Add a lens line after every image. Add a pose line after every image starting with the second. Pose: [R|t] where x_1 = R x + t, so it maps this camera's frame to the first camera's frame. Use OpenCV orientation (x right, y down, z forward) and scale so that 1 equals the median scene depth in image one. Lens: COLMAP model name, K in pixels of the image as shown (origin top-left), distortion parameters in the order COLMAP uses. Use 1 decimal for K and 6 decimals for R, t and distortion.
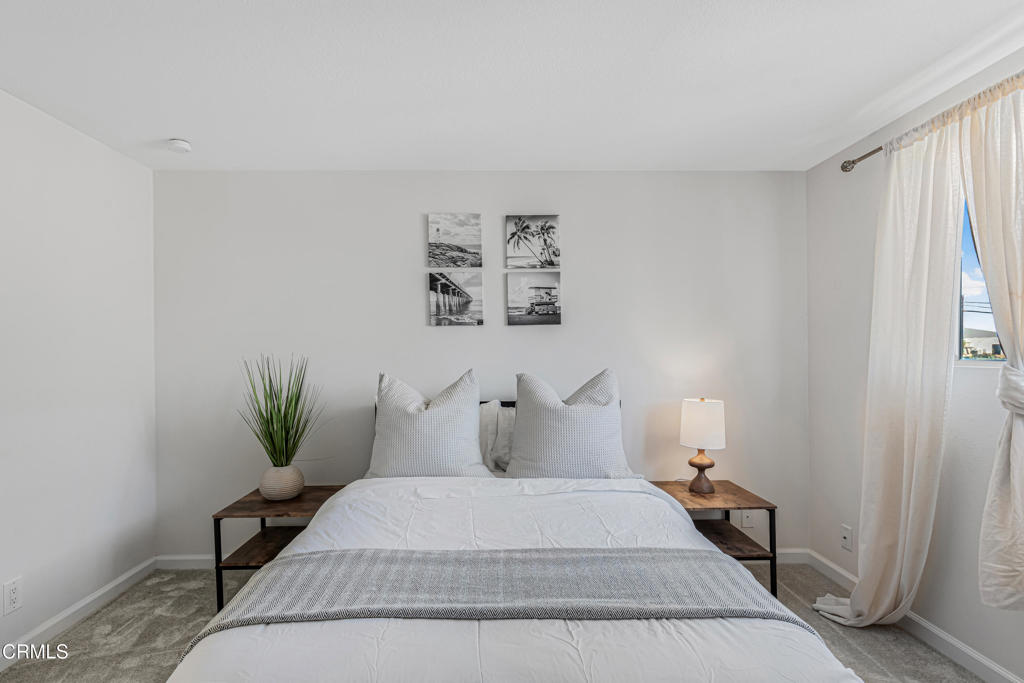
lens RADIAL K [[498.5, 0, 487.9], [0, 498.5, 360.4], [0, 0, 1]] dist [-0.001245, 0.001663]
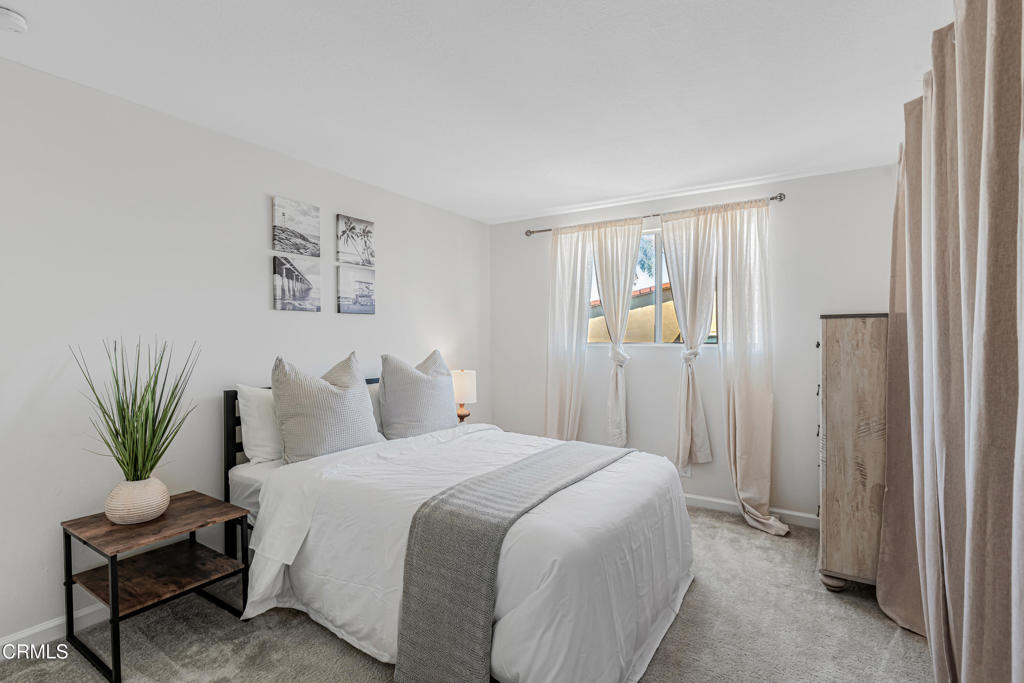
lens RADIAL K [[498.5, 0, 495.6], [0, 498.5, 348.8], [0, 0, 1]] dist [-0.001245, 0.001663]
pose [[0.568621, -0.010304, 0.822535, -0.680264], [0.010043, 0.999934, 0.005584, 0.006818], [-0.822538, 0.005086, 0.568687, 0.082383]]
